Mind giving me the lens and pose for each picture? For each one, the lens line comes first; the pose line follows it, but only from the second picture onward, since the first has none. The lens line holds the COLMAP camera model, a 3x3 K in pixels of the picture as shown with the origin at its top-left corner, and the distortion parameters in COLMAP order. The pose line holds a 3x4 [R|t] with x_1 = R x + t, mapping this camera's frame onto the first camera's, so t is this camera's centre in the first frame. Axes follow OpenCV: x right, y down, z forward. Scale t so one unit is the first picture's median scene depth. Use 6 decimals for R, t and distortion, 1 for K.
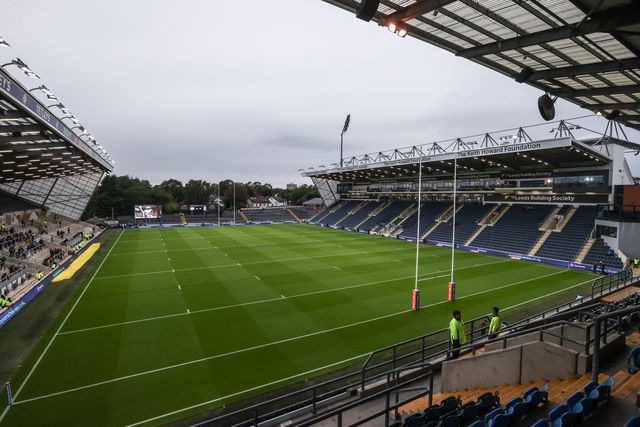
lens RADIAL K [[361.3, 0, 321.8], [0, 361.3, 219.7], [0, 0, 1]] dist [-0.000657, 0.001049]
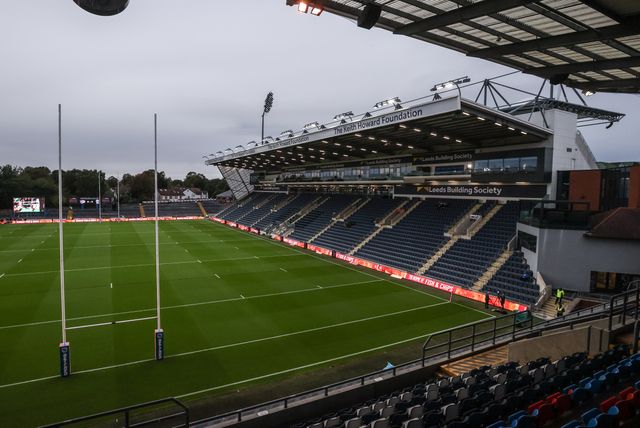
lens RADIAL K [[361.3, 0, 299.6], [0, 361.3, 207.0], [0, 0, 1]] dist [-0.000657, 0.001049]
pose [[0.992042, 0.008084, -0.125645, 0.383816], [-0.009885, 0.999857, -0.013722, -0.013464], [0.125517, 0.014855, 0.991980, 0.252207]]
